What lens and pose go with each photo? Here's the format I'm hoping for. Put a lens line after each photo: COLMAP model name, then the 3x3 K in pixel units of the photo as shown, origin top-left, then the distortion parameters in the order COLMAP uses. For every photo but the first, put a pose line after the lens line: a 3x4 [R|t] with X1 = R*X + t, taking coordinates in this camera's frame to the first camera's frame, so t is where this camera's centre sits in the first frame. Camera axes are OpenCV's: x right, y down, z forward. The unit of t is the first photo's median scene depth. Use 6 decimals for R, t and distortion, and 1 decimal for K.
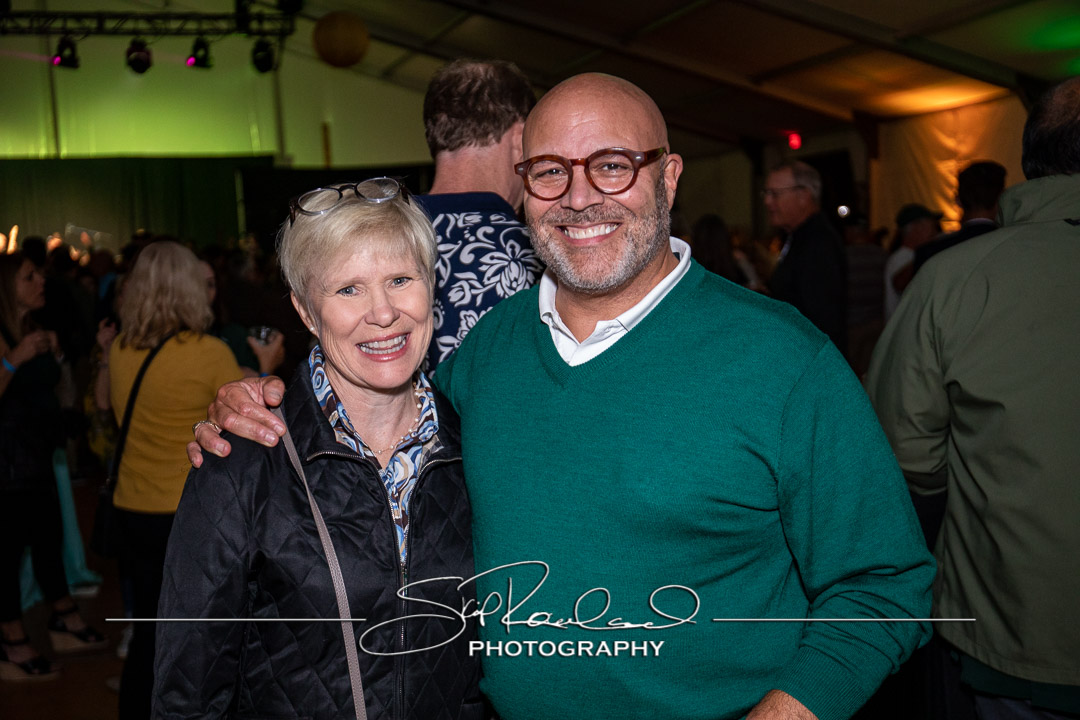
lens RADIAL K [[1463.3, 0, 532.0], [0, 1463.3, 356.9], [0, 0, 1]] dist [0.130707, 0.000000]
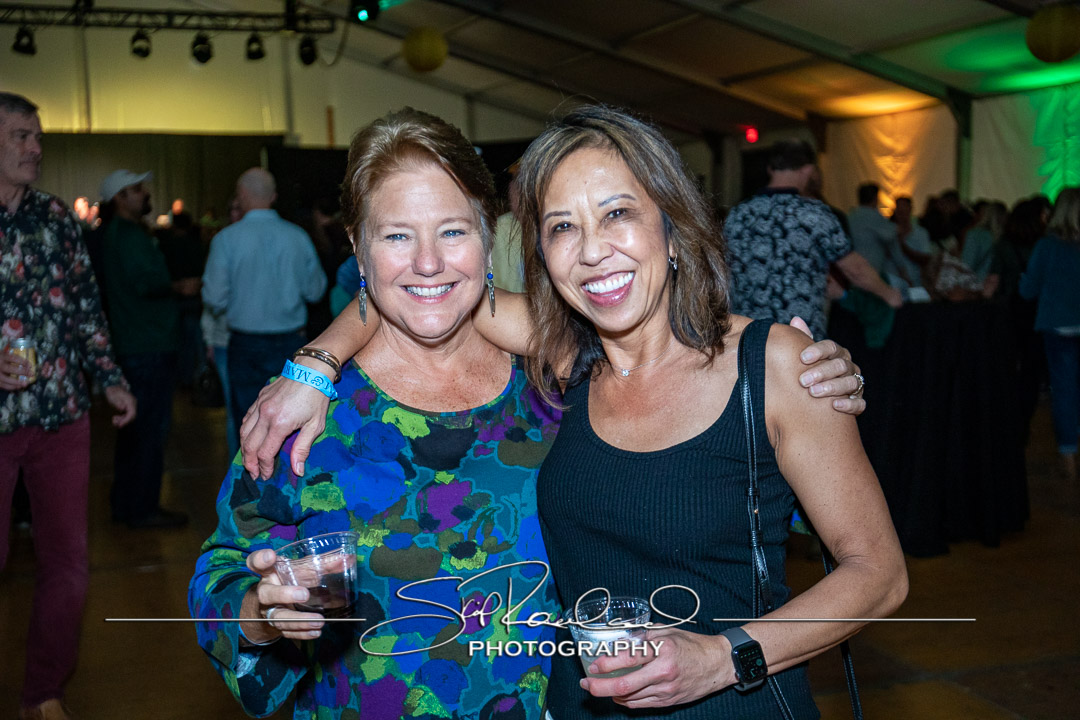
lens RADIAL K [[1463.3, 0, 542.0], [0, 1463.3, 362.6], [0, 0, 1]] dist [0.130707, 0.000000]
pose [[0.997832, 0.016552, 0.063697, -0.069126], [-0.017648, 0.999705, 0.016683, 0.017707], [-0.063402, -0.017771, 0.997830, -0.169750]]
